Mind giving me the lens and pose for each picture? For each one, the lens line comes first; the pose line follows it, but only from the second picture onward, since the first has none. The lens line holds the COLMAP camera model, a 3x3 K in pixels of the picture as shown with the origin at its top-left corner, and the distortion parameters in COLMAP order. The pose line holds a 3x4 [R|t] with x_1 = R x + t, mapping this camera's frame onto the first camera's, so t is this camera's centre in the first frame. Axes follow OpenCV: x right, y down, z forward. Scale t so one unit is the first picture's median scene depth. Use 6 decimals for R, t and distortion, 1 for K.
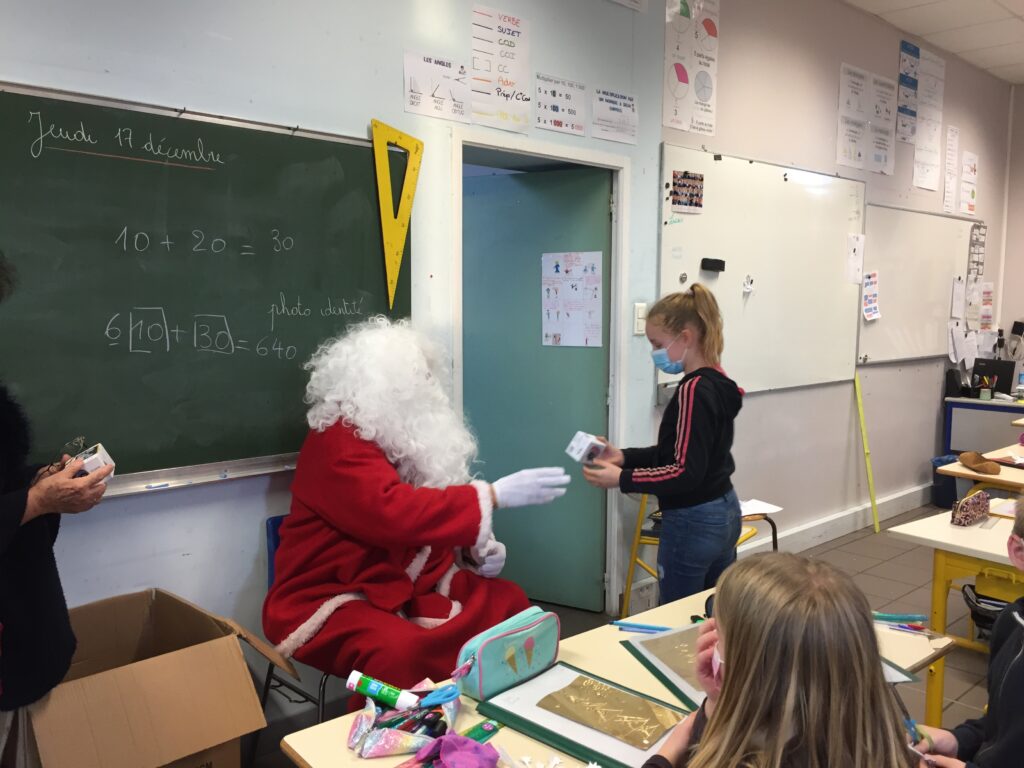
lens RADIAL K [[874.9, 0, 515.8], [0, 874.9, 386.1], [0, 0, 1]] dist [0.074941, -0.102569]
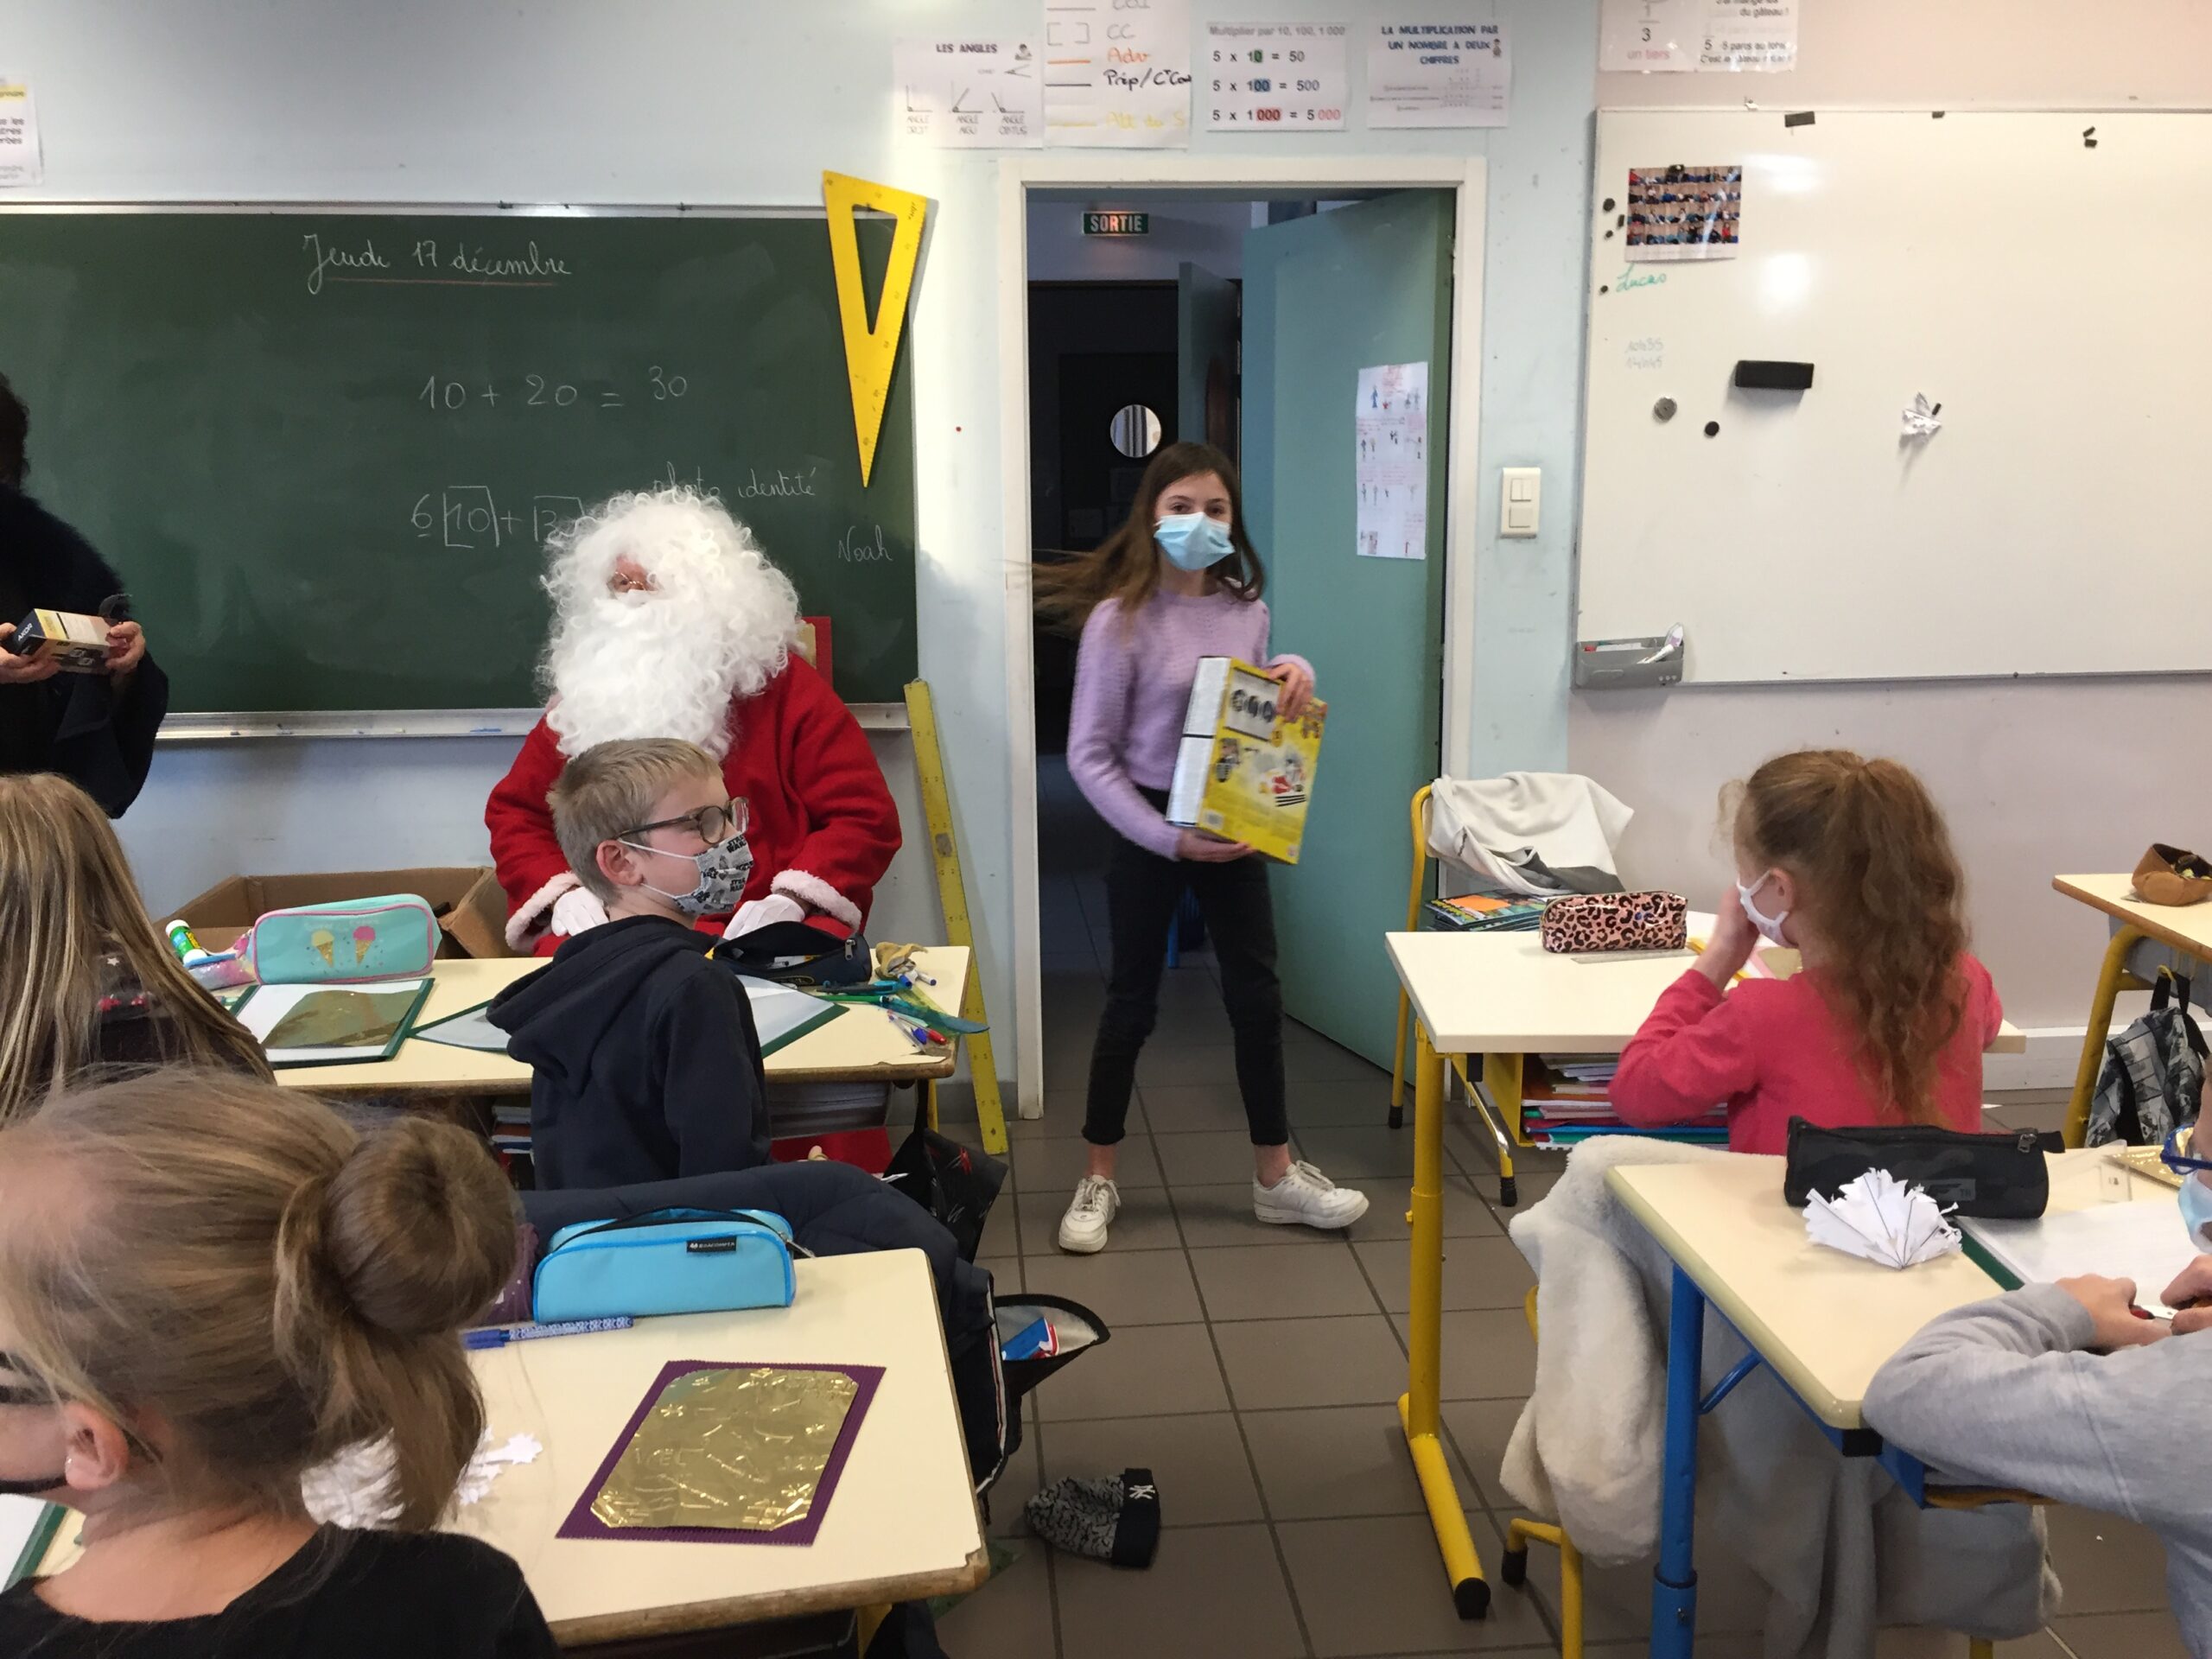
lens RADIAL K [[1889.9, 0, 1111.3], [0, 1889.9, 824.7], [0, 0, 1]] dist [0.074941, -0.102569]
pose [[0.779565, 0.105392, -0.617390, 0.675272], [-0.047520, 0.992852, 0.109482, -0.005618], [0.624516, -0.056010, 0.779001, 0.054915]]
